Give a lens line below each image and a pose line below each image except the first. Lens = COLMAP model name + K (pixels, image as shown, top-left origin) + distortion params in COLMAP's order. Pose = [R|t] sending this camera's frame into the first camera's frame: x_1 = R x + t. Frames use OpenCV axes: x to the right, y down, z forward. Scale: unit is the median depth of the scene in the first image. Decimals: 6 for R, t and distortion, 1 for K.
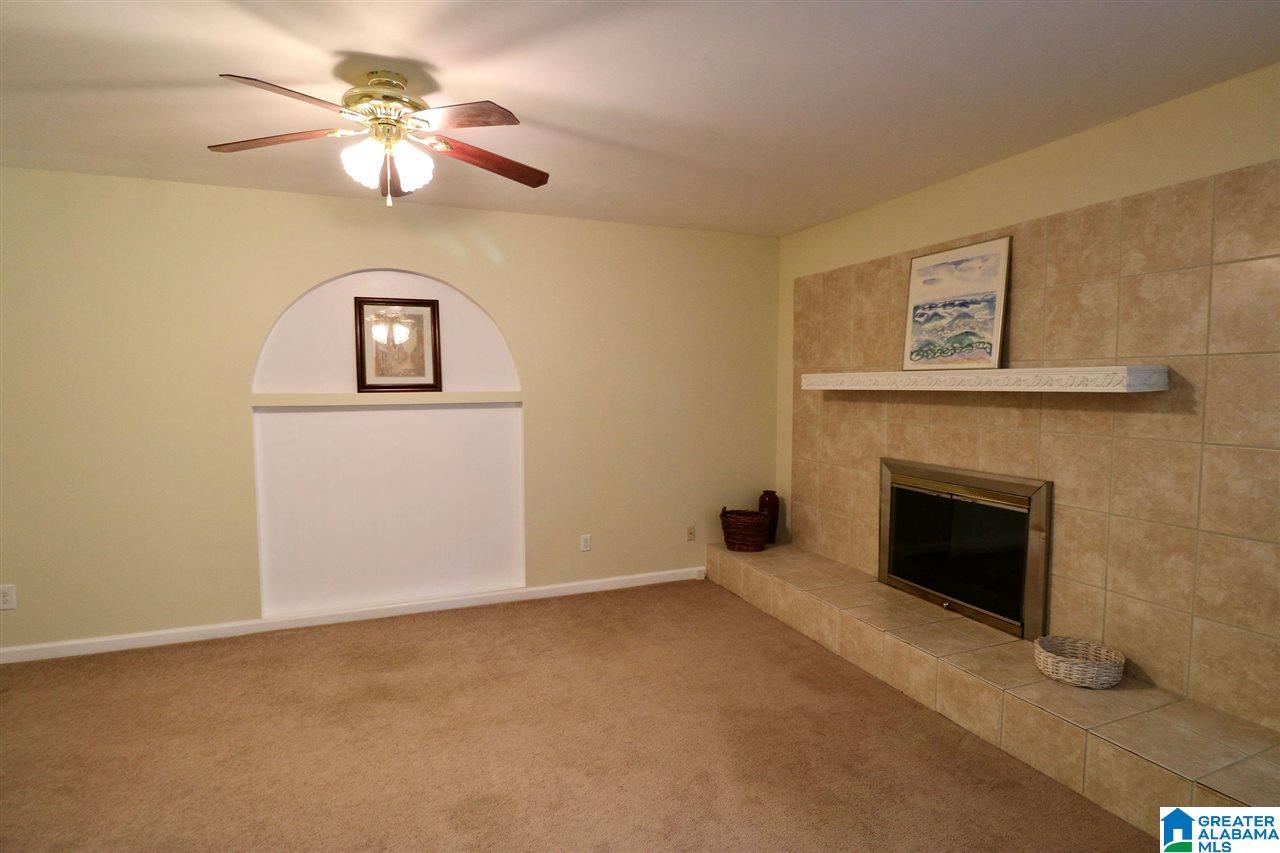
lens RADIAL K [[638.9, 0, 635.8], [0, 638.9, 432.7], [0, 0, 1]] dist [-0.002460, -0.010160]
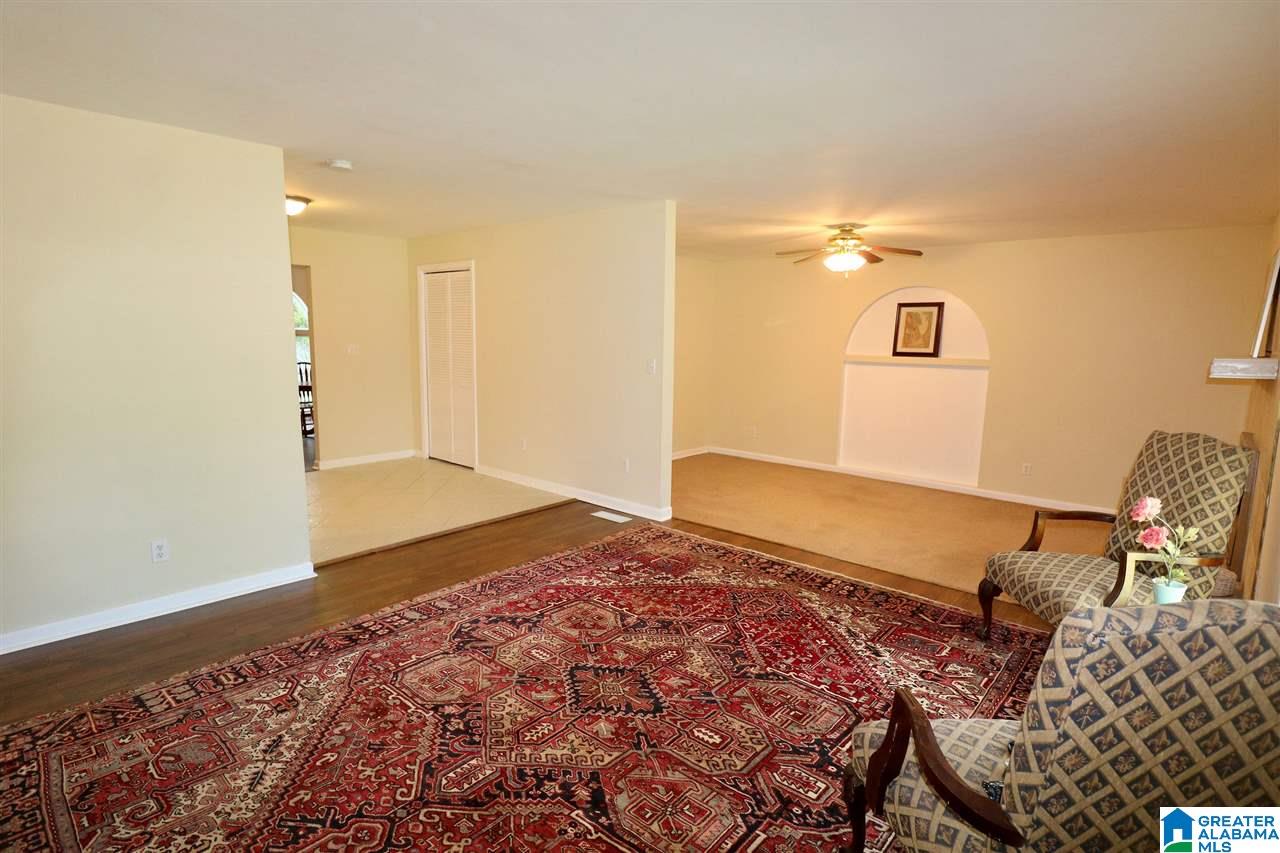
lens RADIAL K [[638.9, 0, 641.7], [0, 638.9, 432.8], [0, 0, 1]] dist [-0.002460, -0.010160]
pose [[0.445768, 0.150370, -0.882428, 0.863575], [-0.087617, 0.988386, 0.124164, -0.009289], [0.890850, 0.021967, 0.453766, -0.448623]]
